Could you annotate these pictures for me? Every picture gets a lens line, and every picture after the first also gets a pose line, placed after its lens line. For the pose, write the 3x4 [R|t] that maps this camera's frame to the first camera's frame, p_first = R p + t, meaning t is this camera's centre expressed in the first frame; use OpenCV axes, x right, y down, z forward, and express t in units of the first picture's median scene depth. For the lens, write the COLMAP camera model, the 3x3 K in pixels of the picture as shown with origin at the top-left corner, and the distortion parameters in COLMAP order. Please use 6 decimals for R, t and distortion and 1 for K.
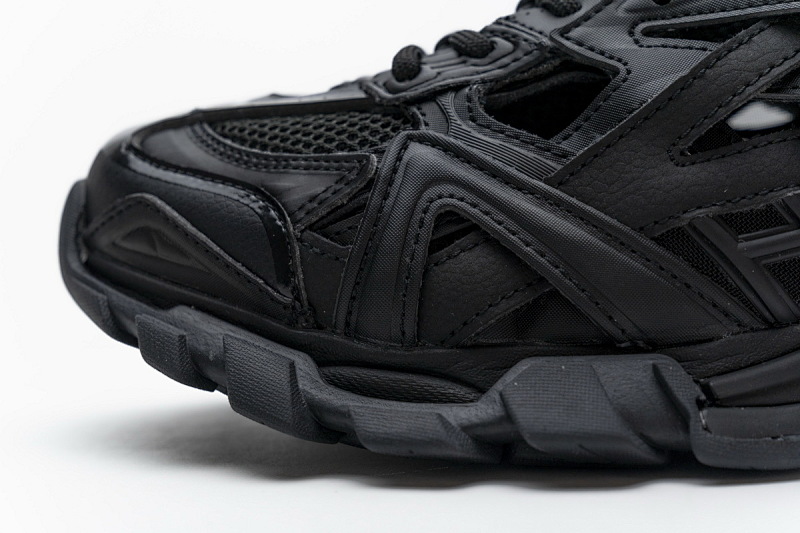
lens RADIAL K [[1585.1, 0, 389.4], [0, 1585.1, 252.1], [0, 0, 1]] dist [0.023226, 0.000000]
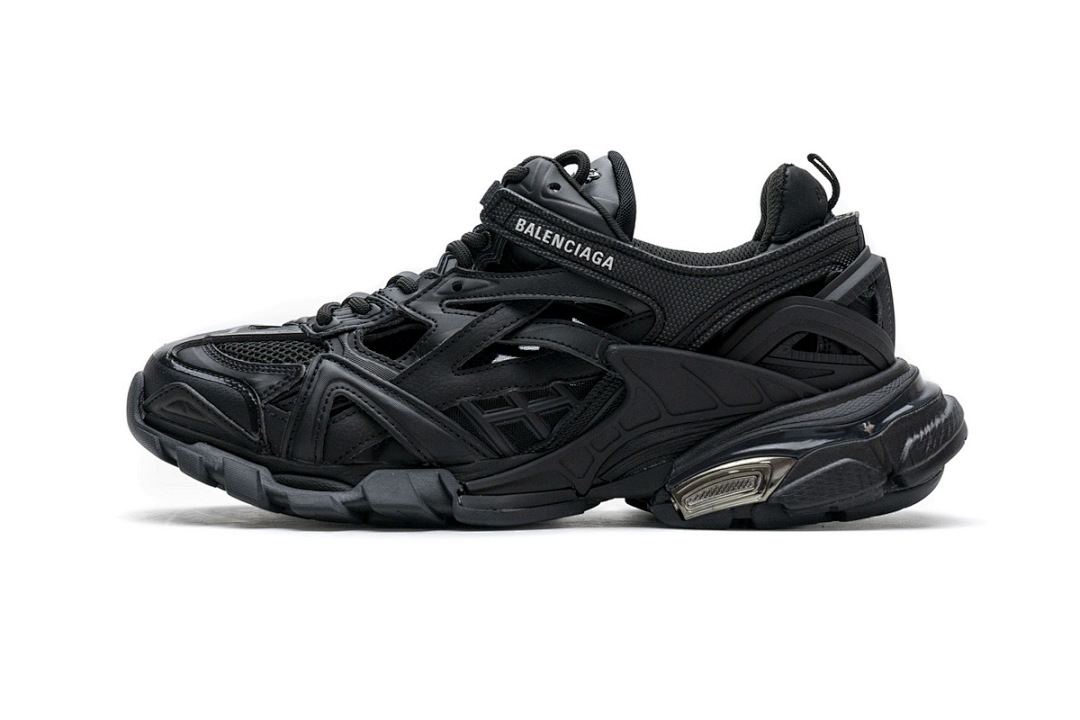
lens RADIAL K [[2139.9, 0, 541.7], [0, 2139.9, 356.0], [0, 0, 1]] dist [0.023226, 0.000000]
pose [[0.997436, 0.024327, 0.067307, 0.105258], [-0.021259, 0.998718, -0.045931, 0.041413], [-0.068338, 0.044382, 0.996675, -1.648512]]
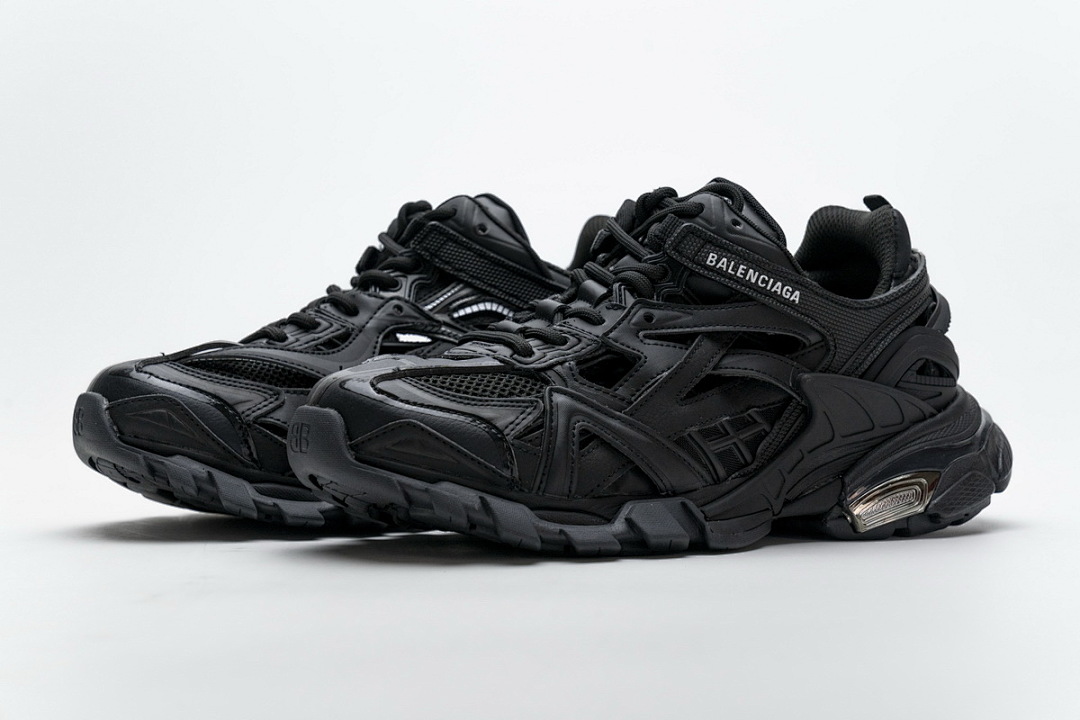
lens RADIAL K [[2139.9, 0, 544.7], [0, 2139.9, 358.7], [0, 0, 1]] dist [0.023226, 0.000000]
pose [[0.803115, 0.008146, 0.595768, -1.575619], [0.011813, 0.999492, -0.029590, -0.034536], [-0.595706, 0.030802, 0.802611, -1.098242]]
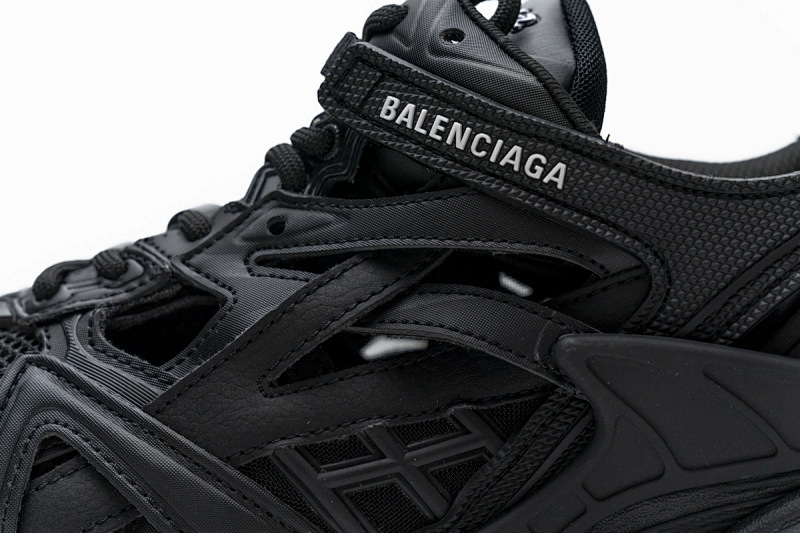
lens RADIAL K [[1585.1, 0, 399.4], [0, 1585.1, 270.6], [0, 0, 1]] dist [0.023226, 0.000000]
pose [[0.999969, 0.007567, -0.002099, 0.264213], [-0.007657, 0.998868, -0.046951, -0.086947], [0.001741, 0.046966, 0.998895, -0.039999]]
